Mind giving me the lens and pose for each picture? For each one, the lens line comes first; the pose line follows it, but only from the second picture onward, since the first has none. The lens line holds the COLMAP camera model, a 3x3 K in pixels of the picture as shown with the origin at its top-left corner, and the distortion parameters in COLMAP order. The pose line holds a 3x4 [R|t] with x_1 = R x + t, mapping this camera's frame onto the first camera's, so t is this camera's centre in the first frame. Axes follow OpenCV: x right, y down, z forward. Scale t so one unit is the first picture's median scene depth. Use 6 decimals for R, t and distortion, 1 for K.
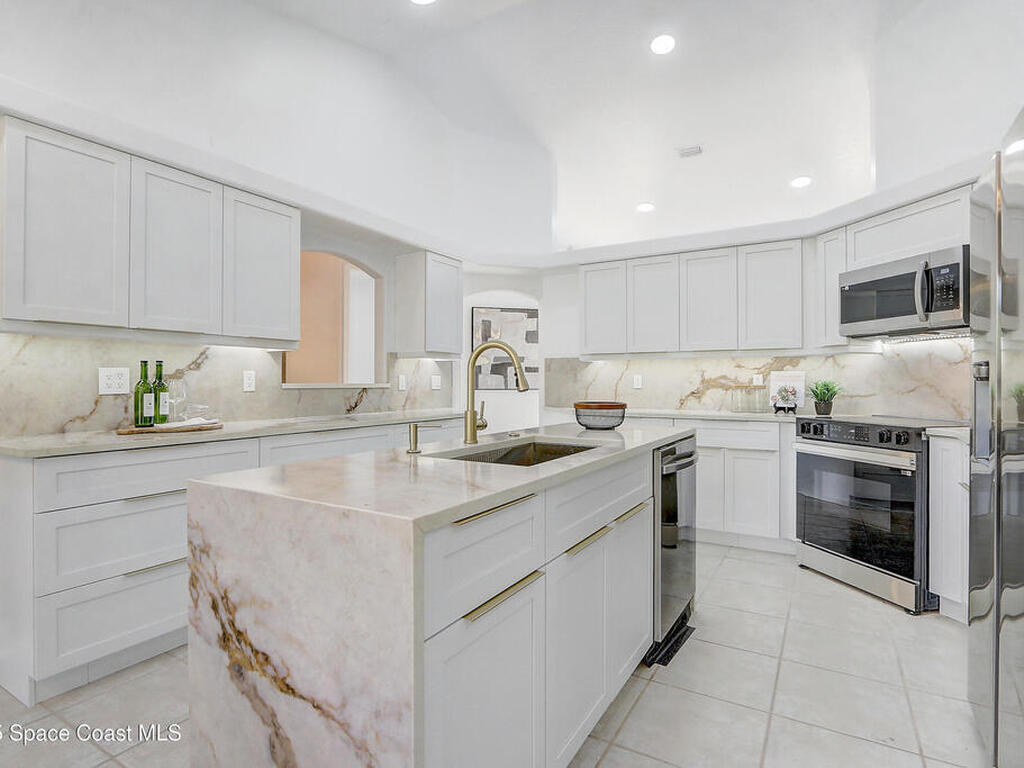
lens RADIAL K [[537.0, 0, 516.2], [0, 537.0, 375.5], [0, 0, 1]] dist [-0.011642, -0.002800]
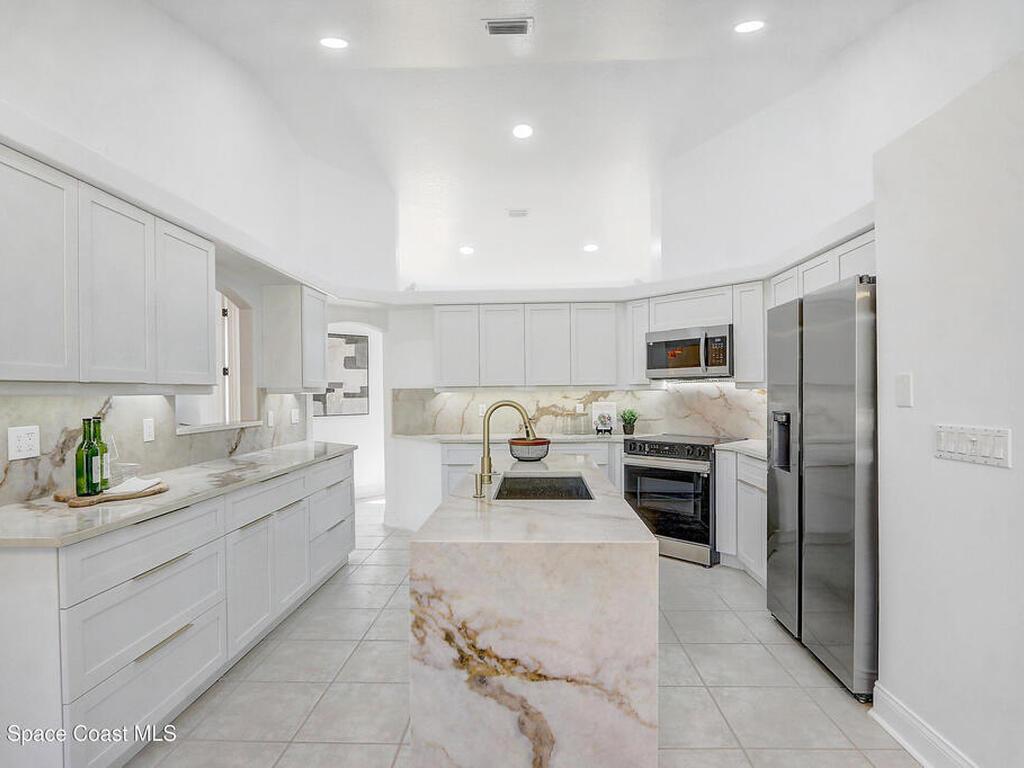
lens RADIAL K [[537.0, 0, 518.5], [0, 537.0, 395.3], [0, 0, 1]] dist [-0.011642, -0.002800]
pose [[0.879068, -0.011120, 0.476567, -0.420961], [0.003118, 0.999841, 0.017578, -0.066928], [-0.476686, -0.013966, 0.878963, -0.075378]]
